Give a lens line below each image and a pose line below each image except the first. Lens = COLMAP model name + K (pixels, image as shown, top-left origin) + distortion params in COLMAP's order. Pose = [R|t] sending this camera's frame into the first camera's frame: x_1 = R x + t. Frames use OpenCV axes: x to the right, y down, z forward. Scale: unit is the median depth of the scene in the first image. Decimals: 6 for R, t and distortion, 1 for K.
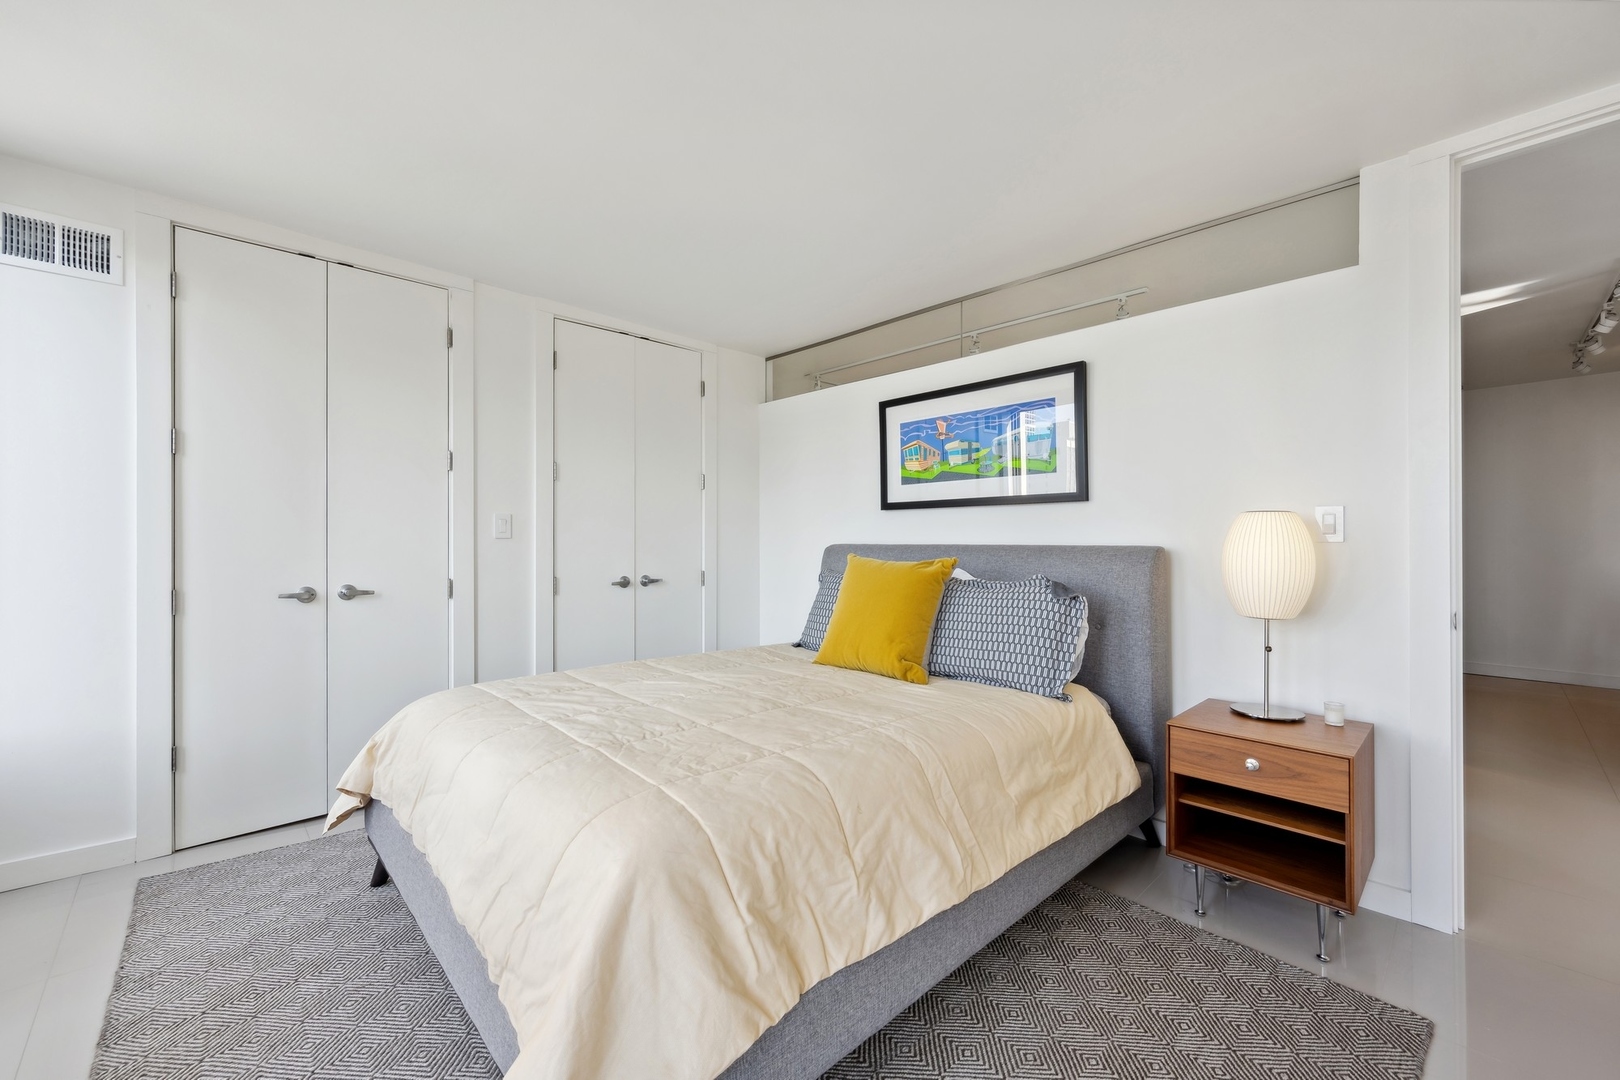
lens RADIAL K [[639.9, 0, 810.0], [0, 639.9, 540.0], [0, 0, 1]] dist [-0.001027, -0.000126]
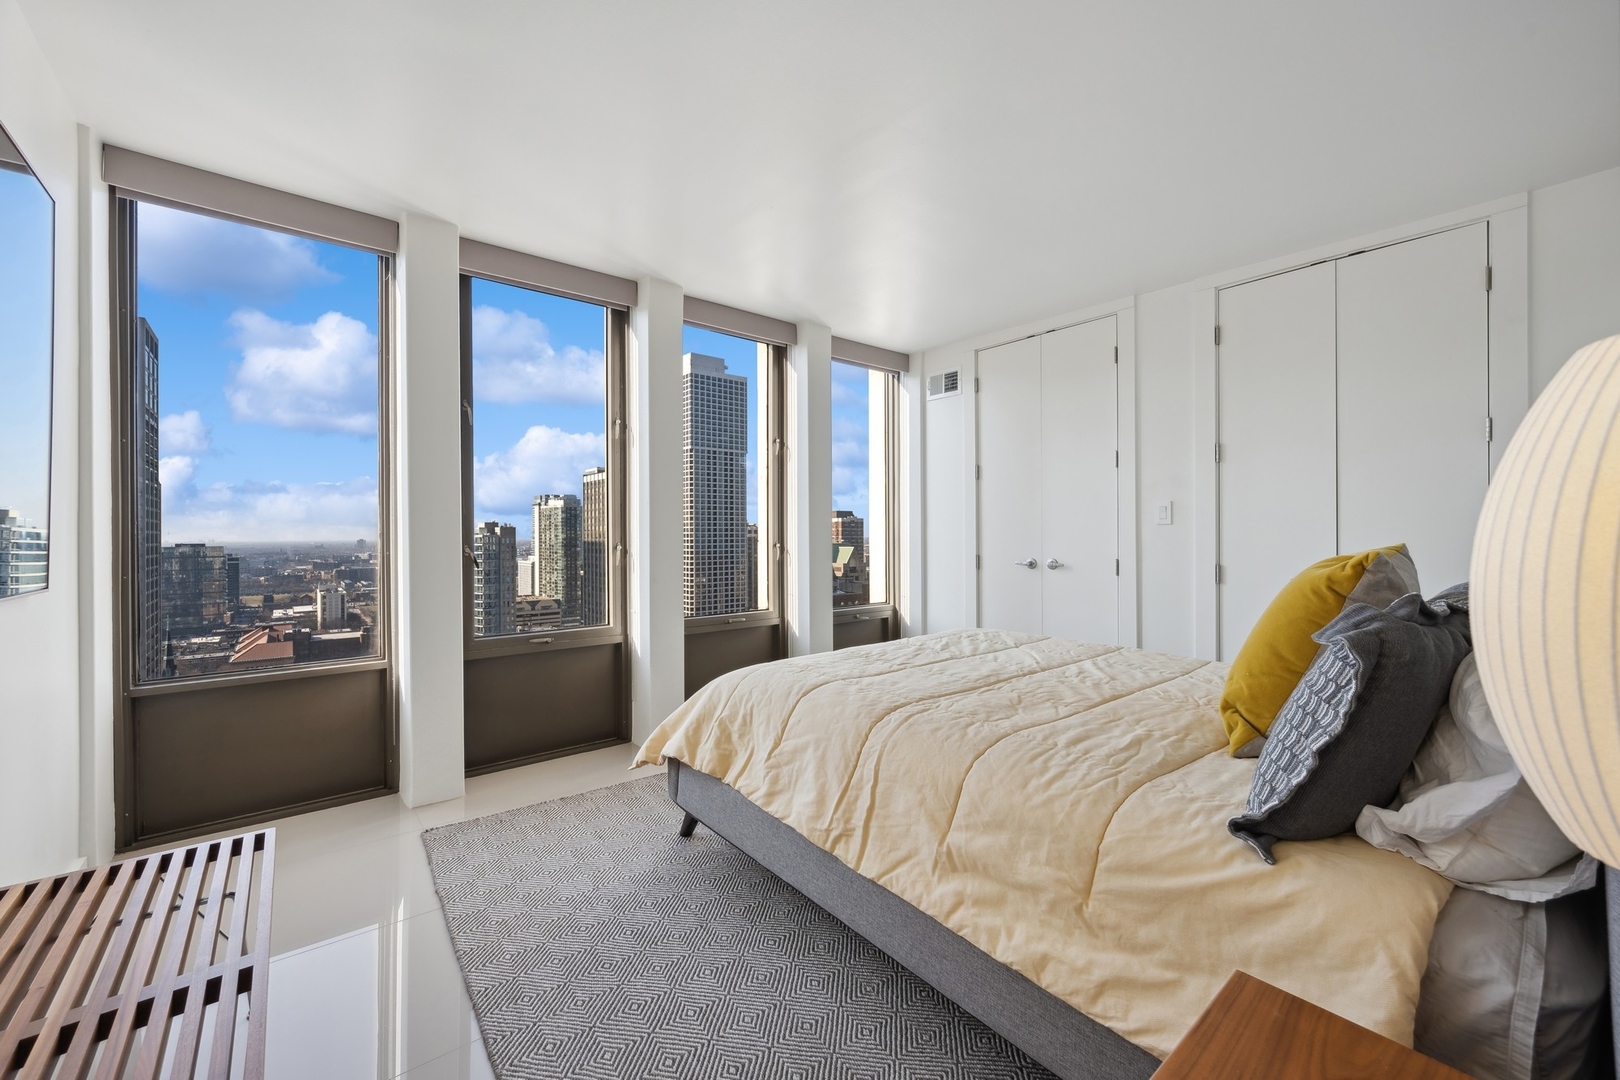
lens RADIAL K [[639.9, 0, 810.0], [0, 639.9, 540.0], [0, 0, 1]] dist [-0.001027, -0.000126]
pose [[-0.066430, 0.012098, -0.997718, 0.776514], [0.003001, 0.999924, 0.011925, 0.010337], [0.997787, -0.002202, -0.066461, 0.611358]]
